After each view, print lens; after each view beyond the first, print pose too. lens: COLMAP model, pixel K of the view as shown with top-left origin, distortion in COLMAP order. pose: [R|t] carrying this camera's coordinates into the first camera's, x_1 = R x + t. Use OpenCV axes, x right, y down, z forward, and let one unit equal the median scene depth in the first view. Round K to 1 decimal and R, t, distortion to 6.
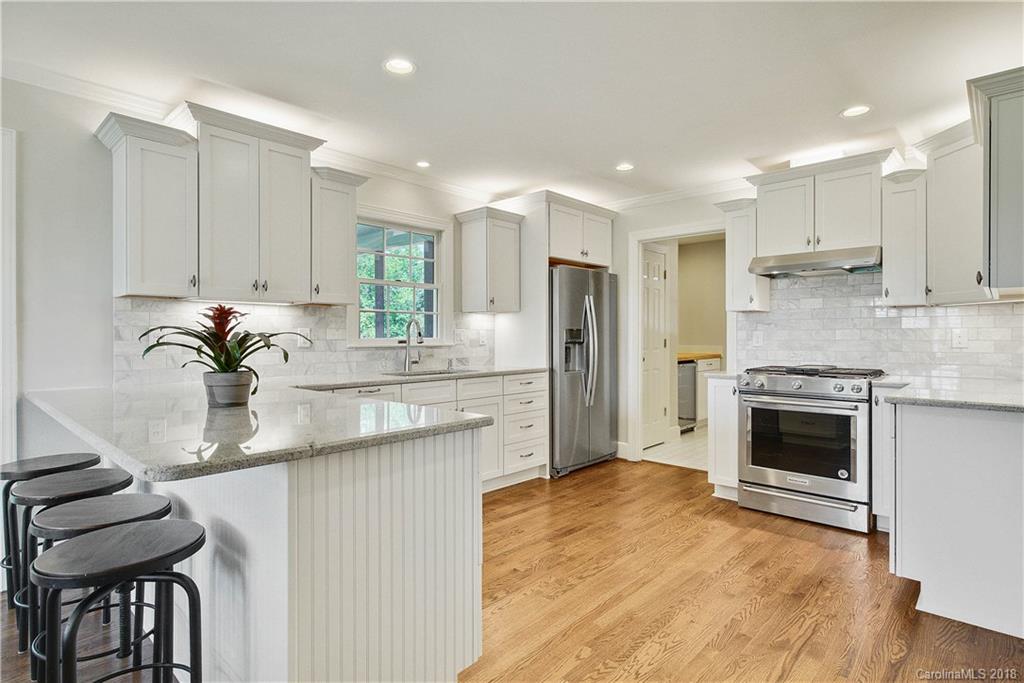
lens RADIAL K [[527.4, 0, 520.3], [0, 527.4, 335.9], [0, 0, 1]] dist [-0.011679, 0.000556]
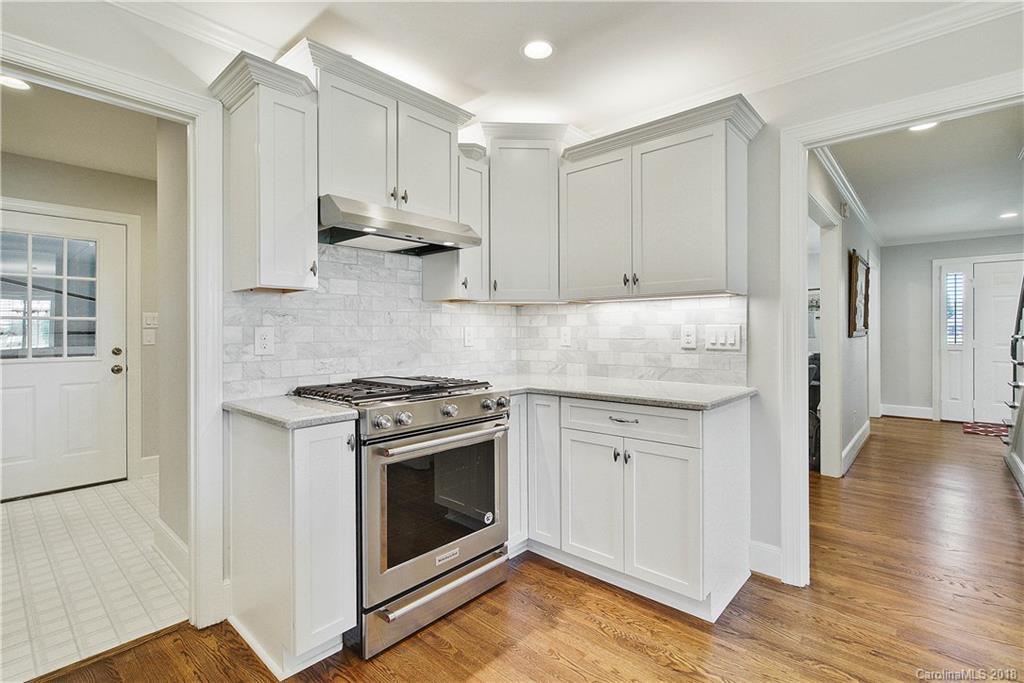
lens RADIAL K [[472.9, 0, 523.5], [0, 472.9, 332.8], [0, 0, 1]] dist [-0.011414, 0.002359]
pose [[-0.013206, -0.001059, 0.999912, -0.051713], [0.004578, 0.999989, 0.001119, -0.002710], [-0.999902, 0.004592, -0.013201, 0.784837]]
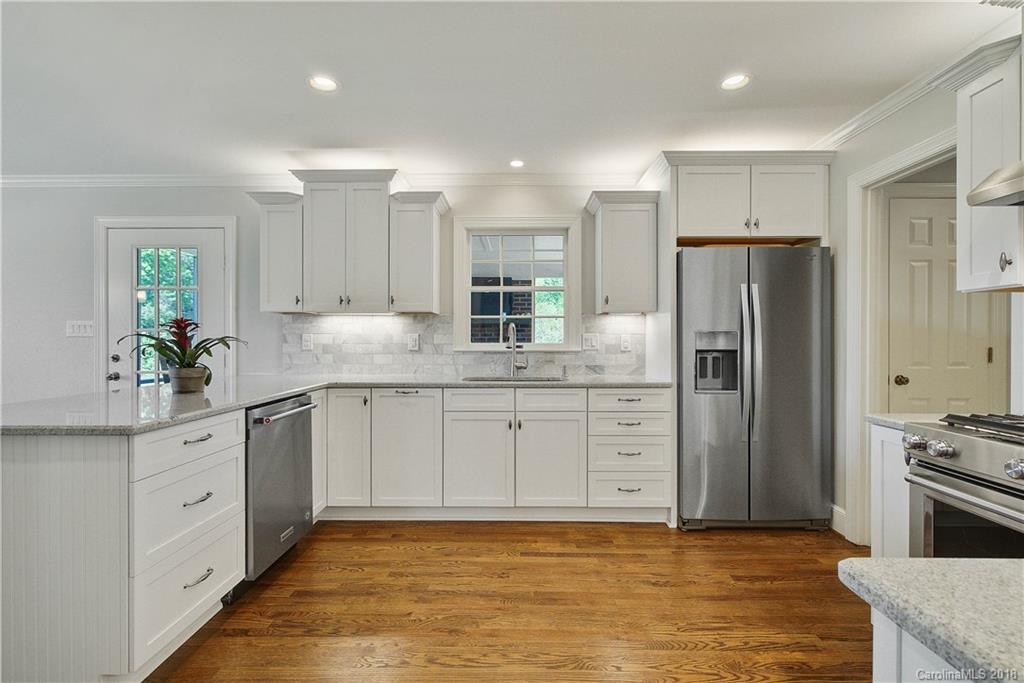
lens RADIAL K [[472.9, 0, 517.2], [0, 472.9, 339.8], [0, 0, 1]] dist [-0.011414, 0.002359]
pose [[0.665165, 0.001346, -0.746695, 0.457308], [-0.001433, 0.999999, 0.000527, -0.002217], [0.746695, 0.000719, 0.665166, 0.416484]]
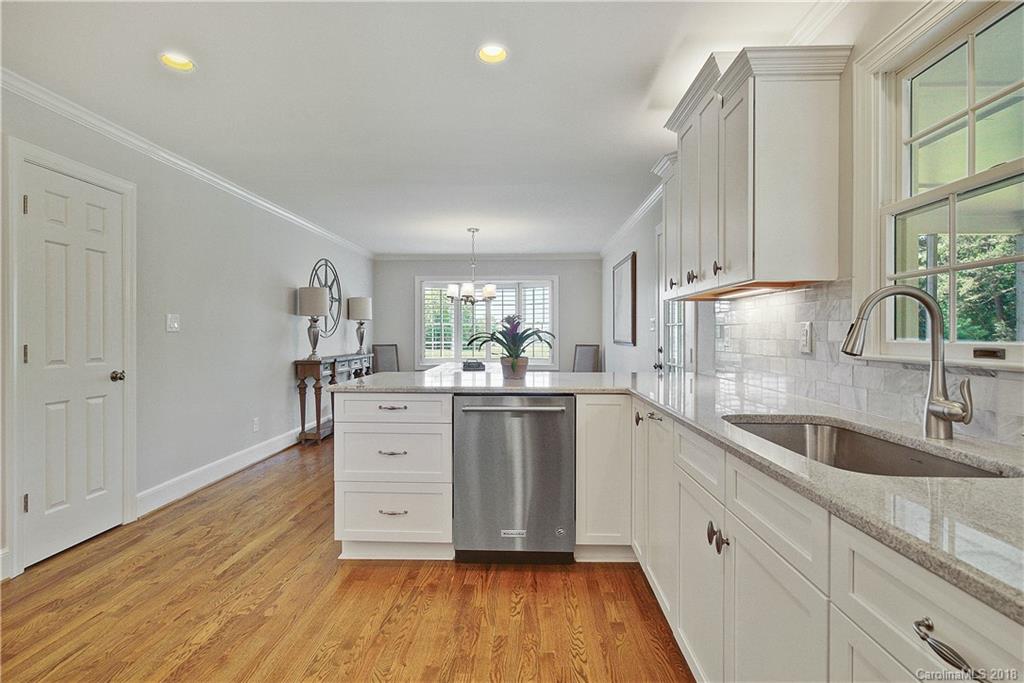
lens RADIAL K [[502.3, 0, 516.0], [0, 502.3, 340.1], [0, 0, 1]] dist [-0.005411, 0.000786]
pose [[-0.772289, 0.003379, -0.635262, 0.200710], [-0.003598, 0.999947, 0.009692, 0.001784], [0.635261, 0.009771, -0.772236, 1.082444]]
